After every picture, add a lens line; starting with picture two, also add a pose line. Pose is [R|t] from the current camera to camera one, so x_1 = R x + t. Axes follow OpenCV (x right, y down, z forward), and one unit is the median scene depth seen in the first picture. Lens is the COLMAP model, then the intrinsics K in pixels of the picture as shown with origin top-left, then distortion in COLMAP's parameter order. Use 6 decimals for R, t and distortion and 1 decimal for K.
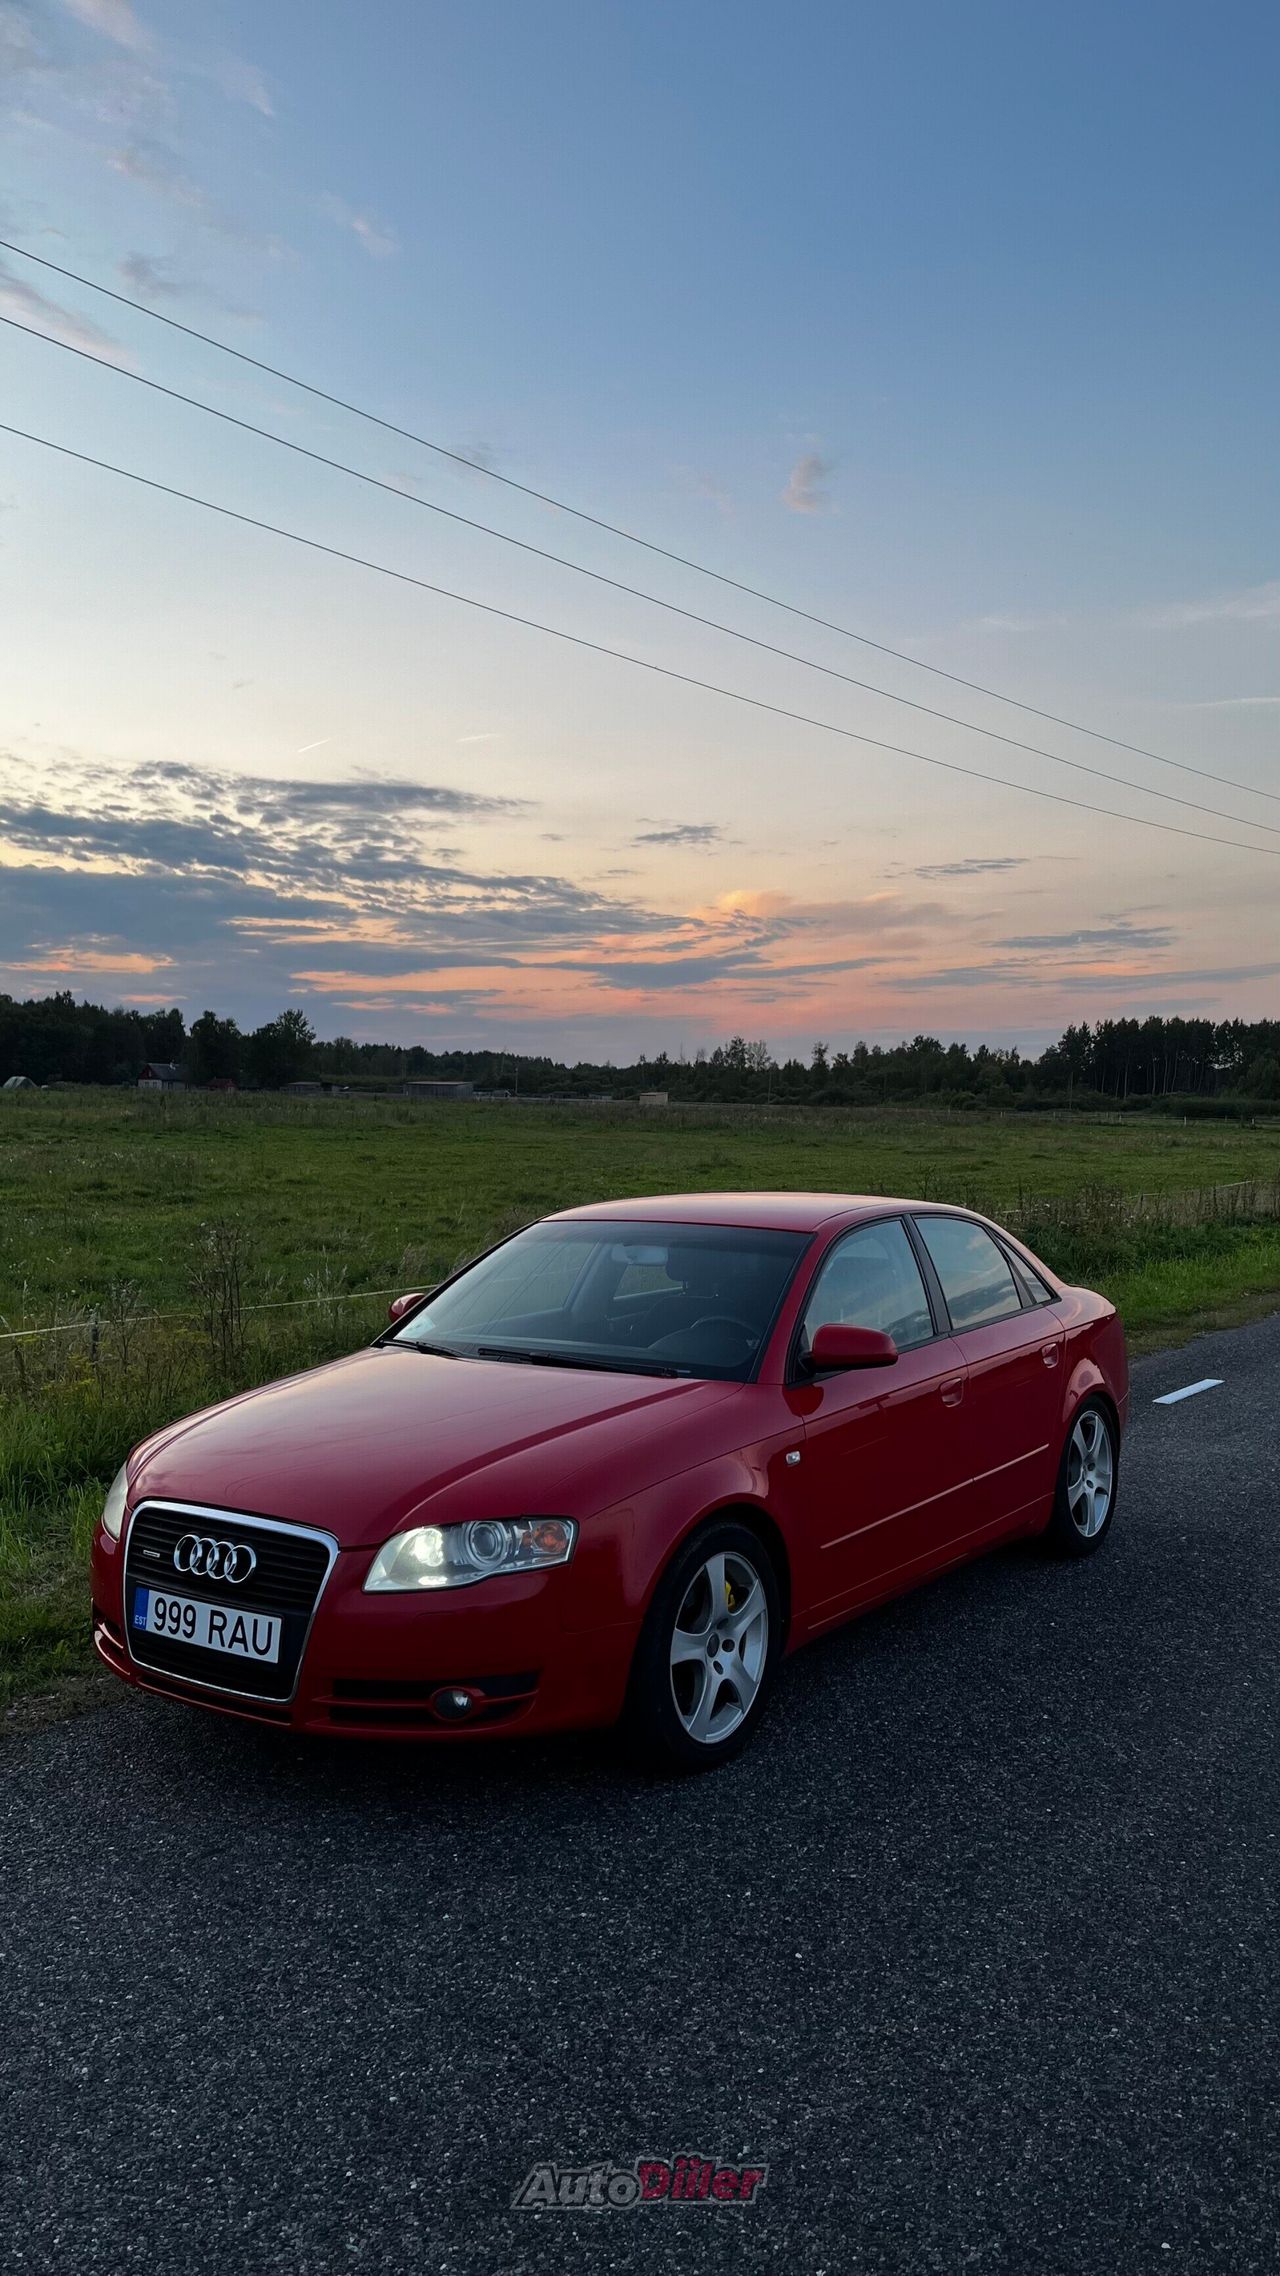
lens RADIAL K [[1721.3, 0, 645.3], [0, 1721.3, 1146.2], [0, 0, 1]] dist [0.082102, -0.118842]
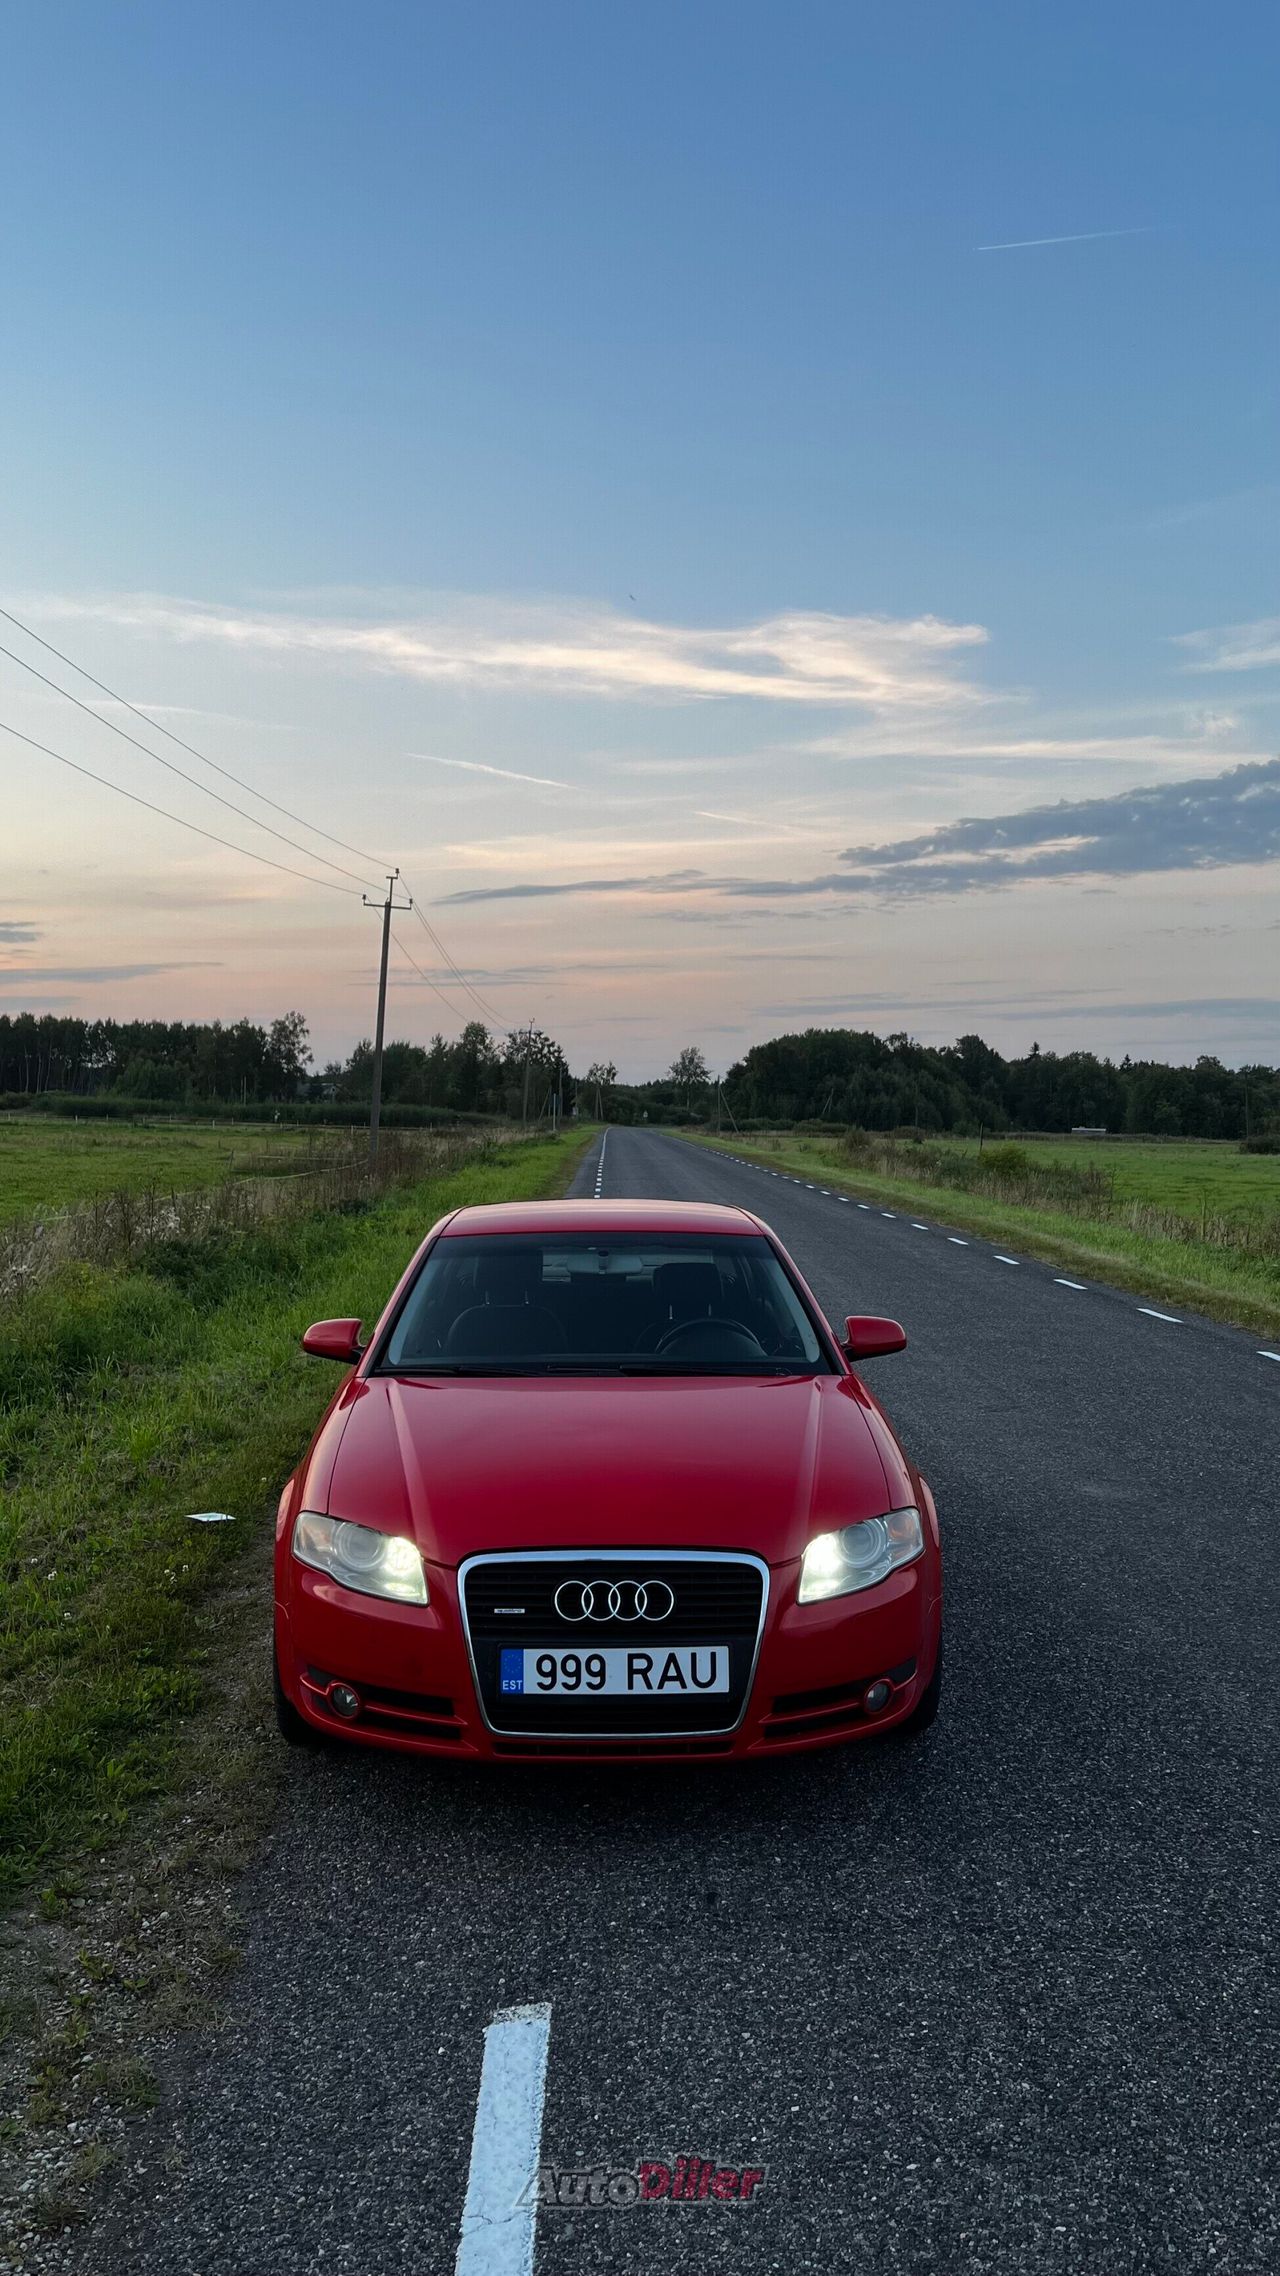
lens RADIAL K [[1721.3, 0, 645.3], [0, 1721.3, 1146.2], [0, 0, 1]] dist [0.082102, -0.118842]
pose [[0.806500, -0.009095, 0.591165, -0.805449], [0.008710, 0.999956, 0.003500, -0.013494], [-0.591170, 0.002326, 0.806543, 0.233336]]
